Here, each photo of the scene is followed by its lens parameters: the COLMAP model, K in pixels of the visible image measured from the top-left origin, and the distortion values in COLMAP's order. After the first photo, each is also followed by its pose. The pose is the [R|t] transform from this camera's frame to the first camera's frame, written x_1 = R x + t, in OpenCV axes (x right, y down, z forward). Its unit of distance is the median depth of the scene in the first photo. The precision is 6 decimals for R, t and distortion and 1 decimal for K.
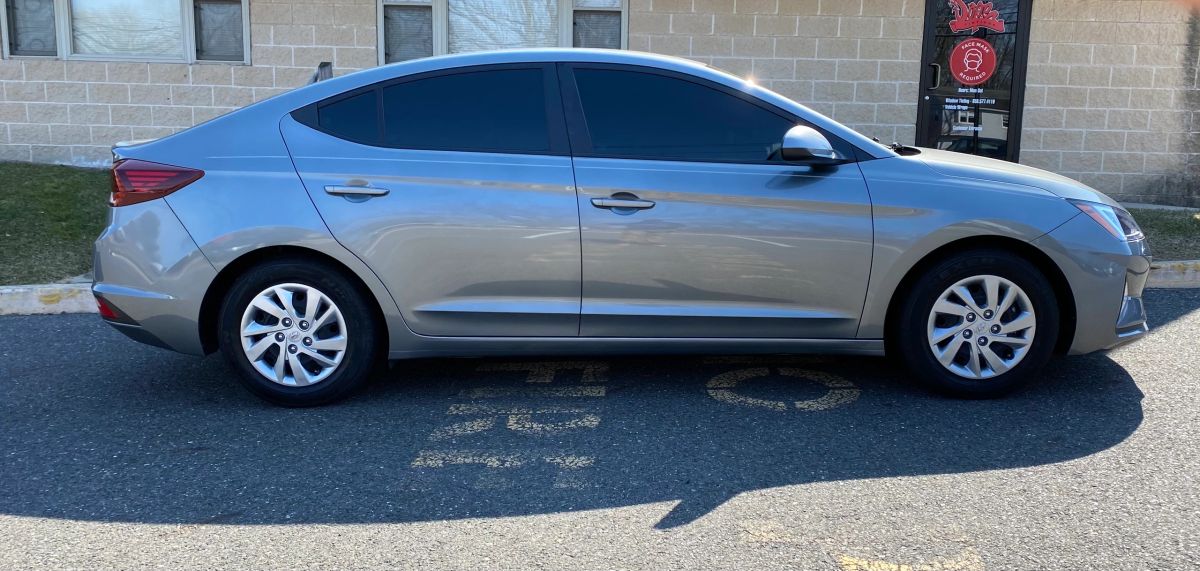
lens RADIAL K [[1011.6, 0, 635.4], [0, 1011.6, 300.7], [0, 0, 1]] dist [0.034295, -0.050384]
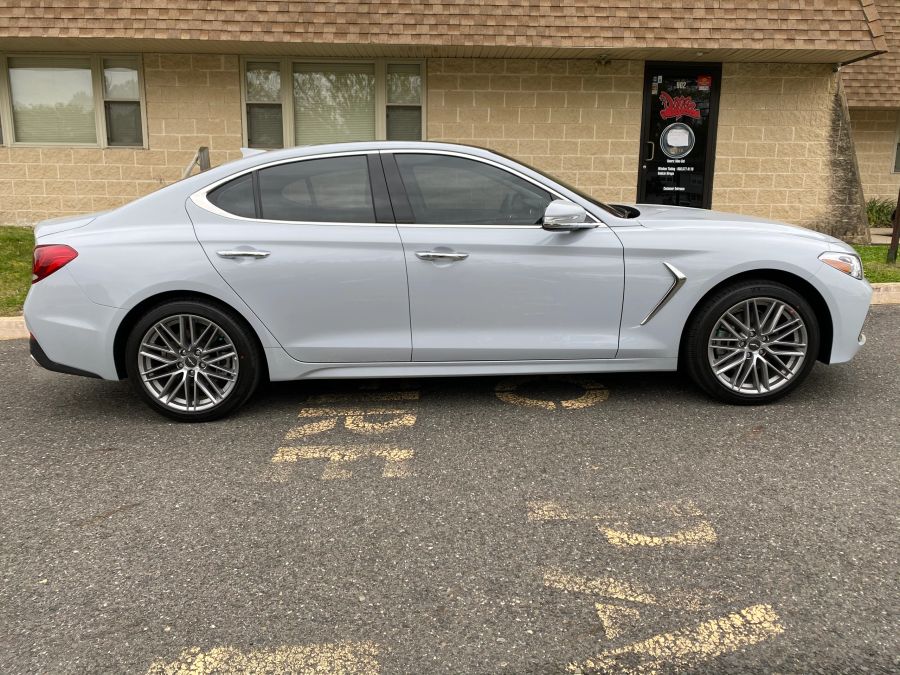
lens RADIAL K [[720.9, 0, 450.4], [0, 720.9, 322.8], [0, 0, 1]] dist [0.019598, -0.022902]
pose [[0.999539, -0.018298, 0.024235, -0.009084], [0.017911, 0.999710, 0.016074, -0.020265], [-0.024523, -0.015633, 0.999577, 0.054096]]
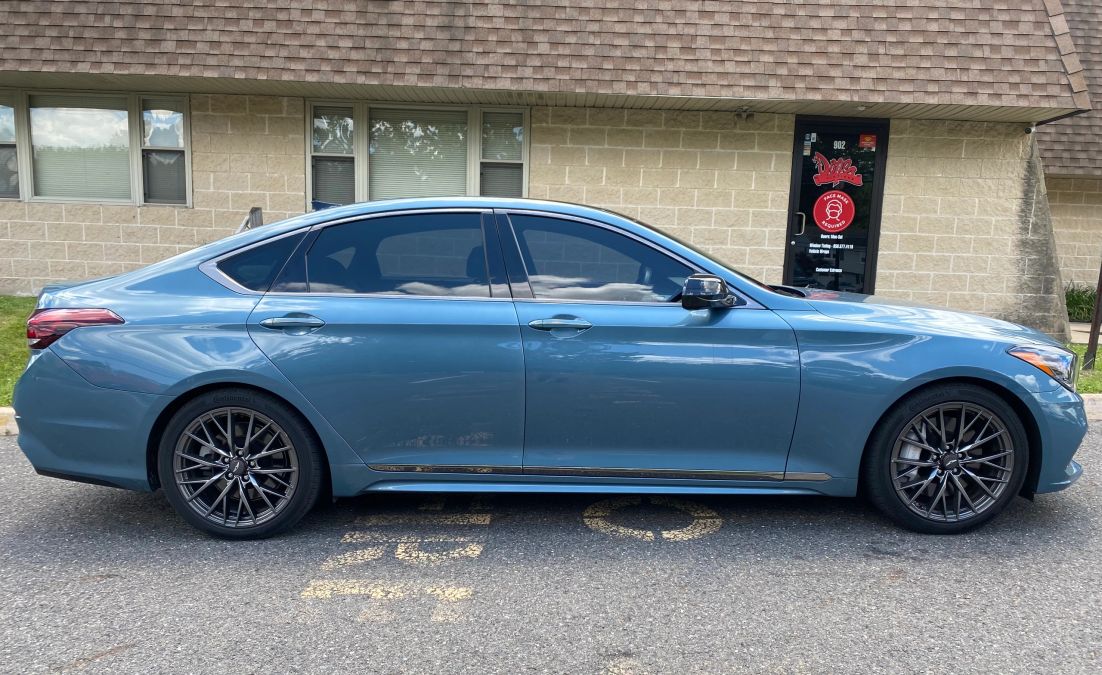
lens RADIAL K [[884.7, 0, 553.3], [0, 884.7, 399.8], [0, 0, 1]] dist [0.017928, -0.023426]
pose [[0.999925, 0.007824, 0.009372, 0.028500], [-0.007729, 0.999919, -0.010151, -0.030182], [-0.009451, 0.010078, 0.999905, 0.043587]]
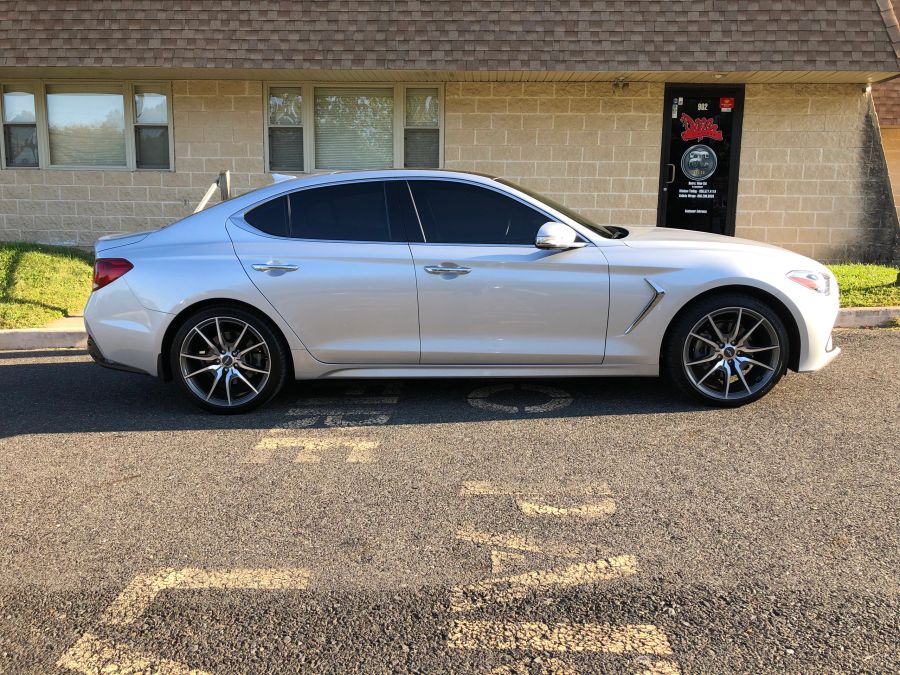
lens RADIAL K [[776.4, 0, 442.2], [0, 776.4, 329.2], [0, 0, 1]] dist [0.014721, -0.004406]
pose [[0.998915, -0.003833, -0.046406, 0.086043], [0.003086, 0.999865, -0.016141, 0.005982], [0.046462, 0.015980, 0.998792, -0.108513]]
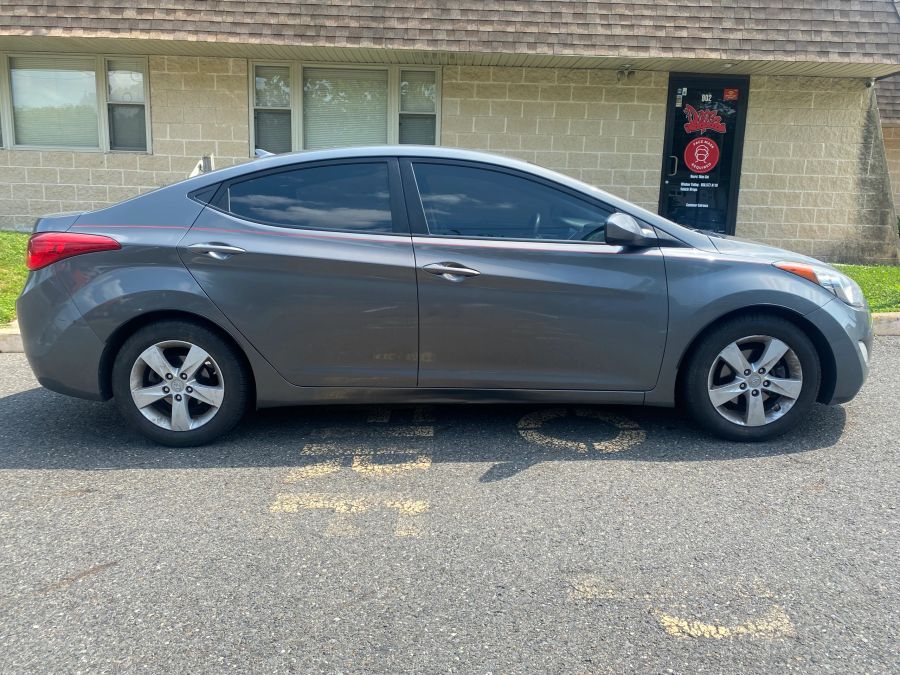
lens RADIAL K [[720.9, 0, 449.6], [0, 720.9, 327.8], [0, 0, 1]] dist [0.019598, -0.022902]
pose [[0.999865, 0.001708, 0.016323, -0.024870], [-0.001852, 0.999960, 0.008788, -0.041252], [-0.016307, -0.008817, 0.999828, 0.142620]]
